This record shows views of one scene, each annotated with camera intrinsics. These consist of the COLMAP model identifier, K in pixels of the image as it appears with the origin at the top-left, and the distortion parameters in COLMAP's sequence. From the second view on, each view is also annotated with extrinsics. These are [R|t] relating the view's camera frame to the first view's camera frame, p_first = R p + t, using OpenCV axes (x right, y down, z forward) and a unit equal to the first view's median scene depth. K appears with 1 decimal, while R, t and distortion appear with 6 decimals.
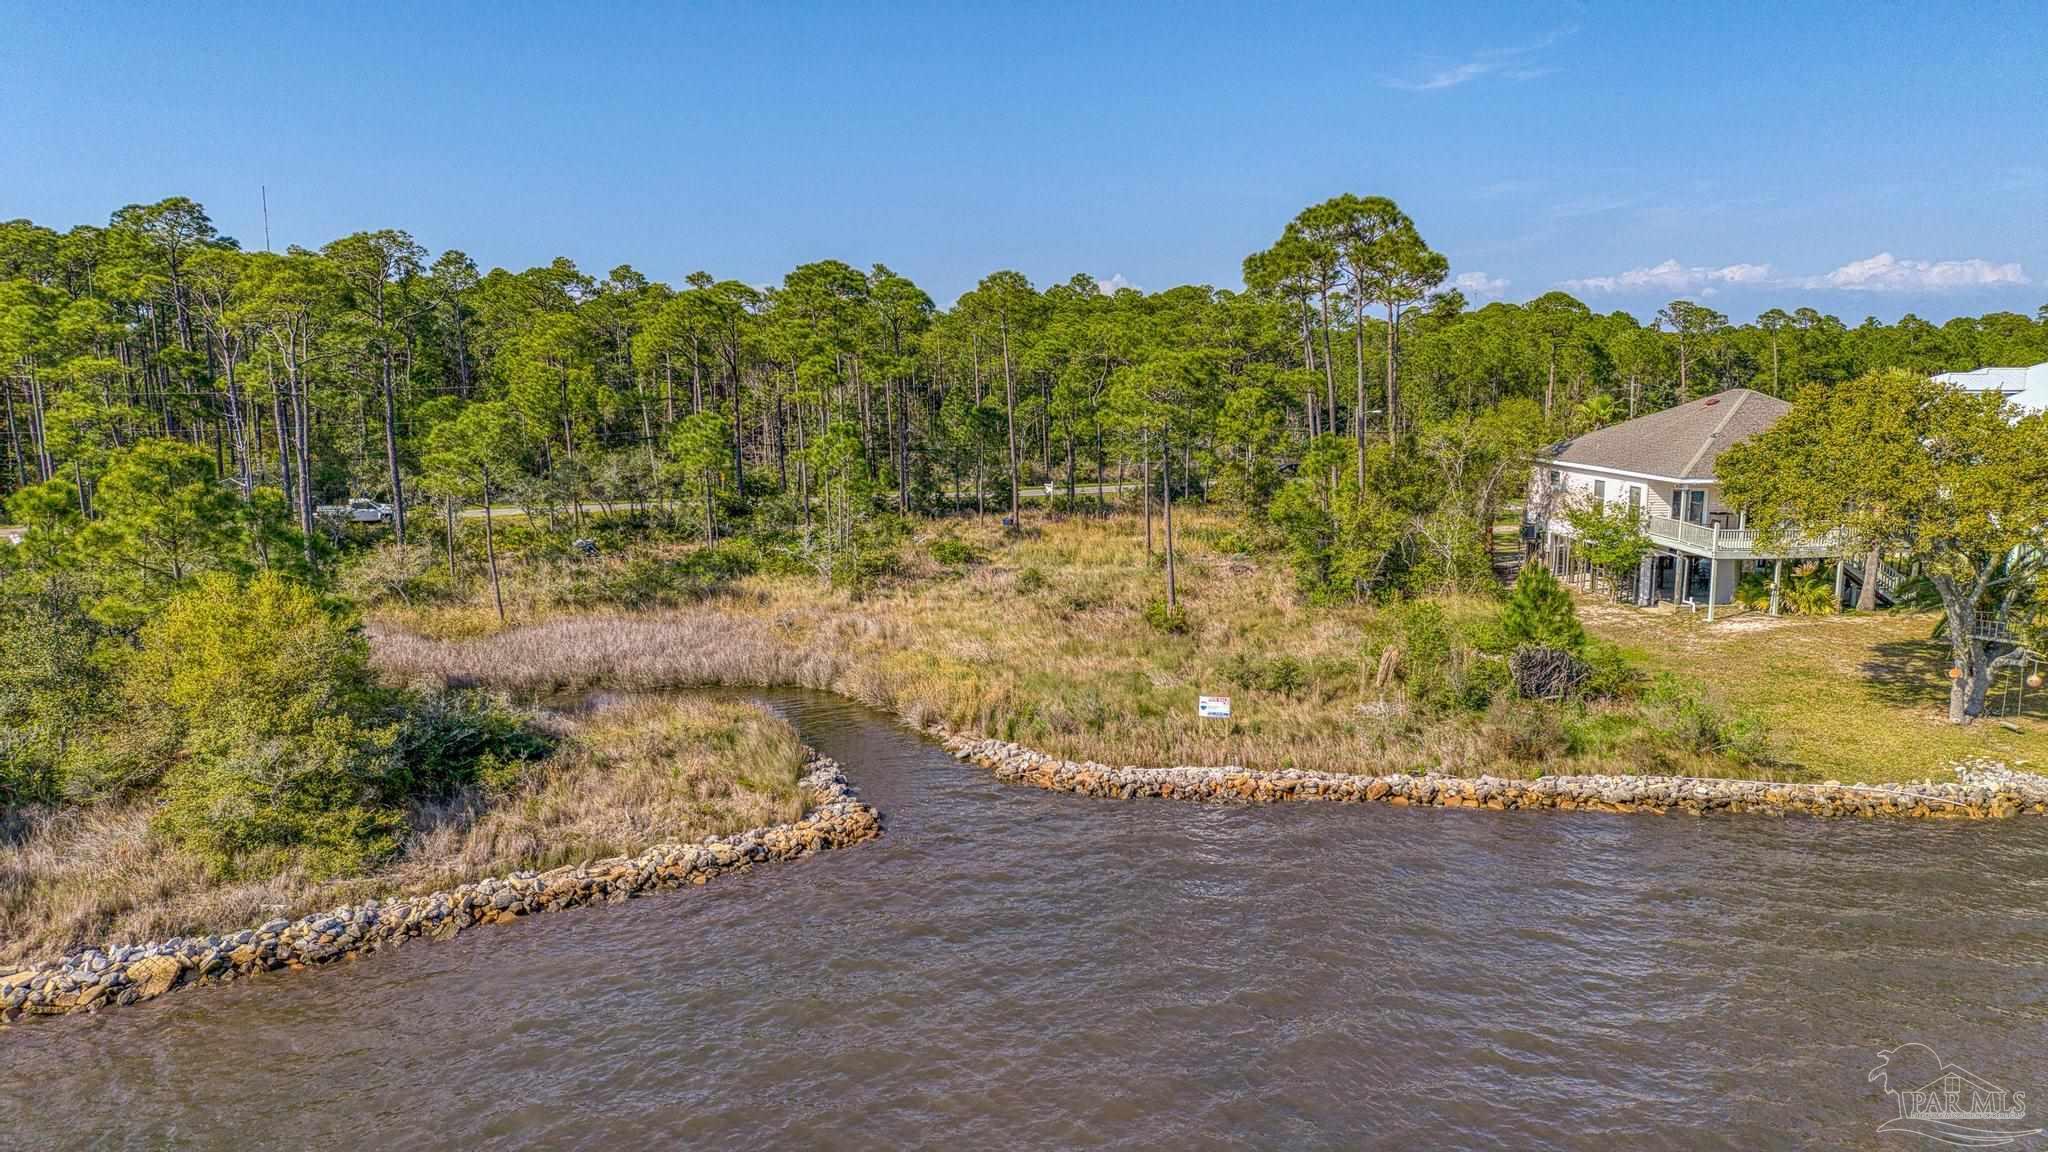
lens RADIAL K [[1378.5, 0, 1022.7], [0, 1378.5, 583.0], [0, 0, 1]] dist [0.031092, -0.029659]
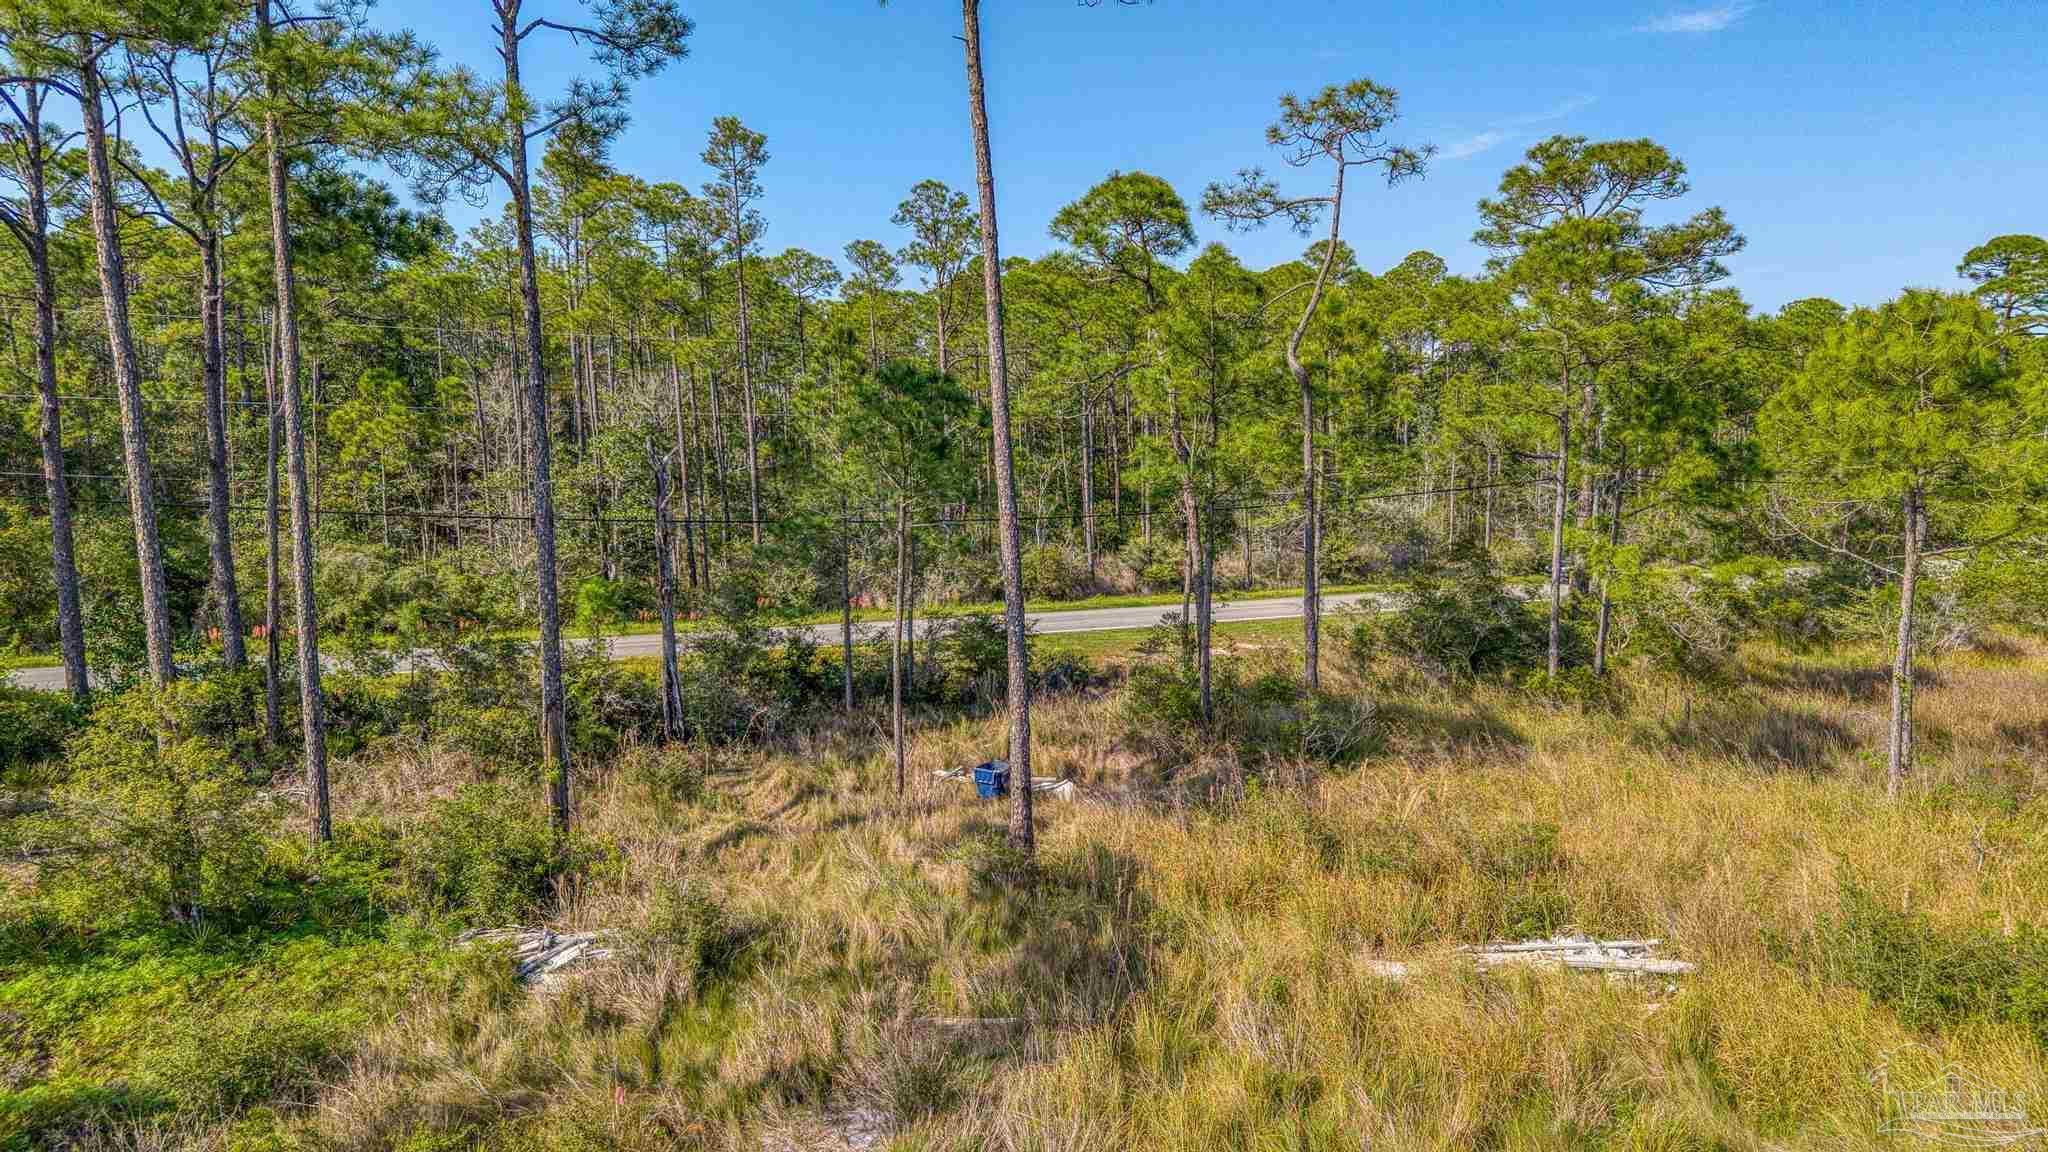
lens RADIAL K [[1378.5, 0, 1024.4], [0, 1378.5, 578.5], [0, 0, 1]] dist [0.031092, -0.029659]
pose [[0.999758, -0.018645, -0.011654, -0.000049], [0.017907, 0.998005, -0.060545, -0.060710], [0.012760, 0.060322, 0.998097, 0.667089]]
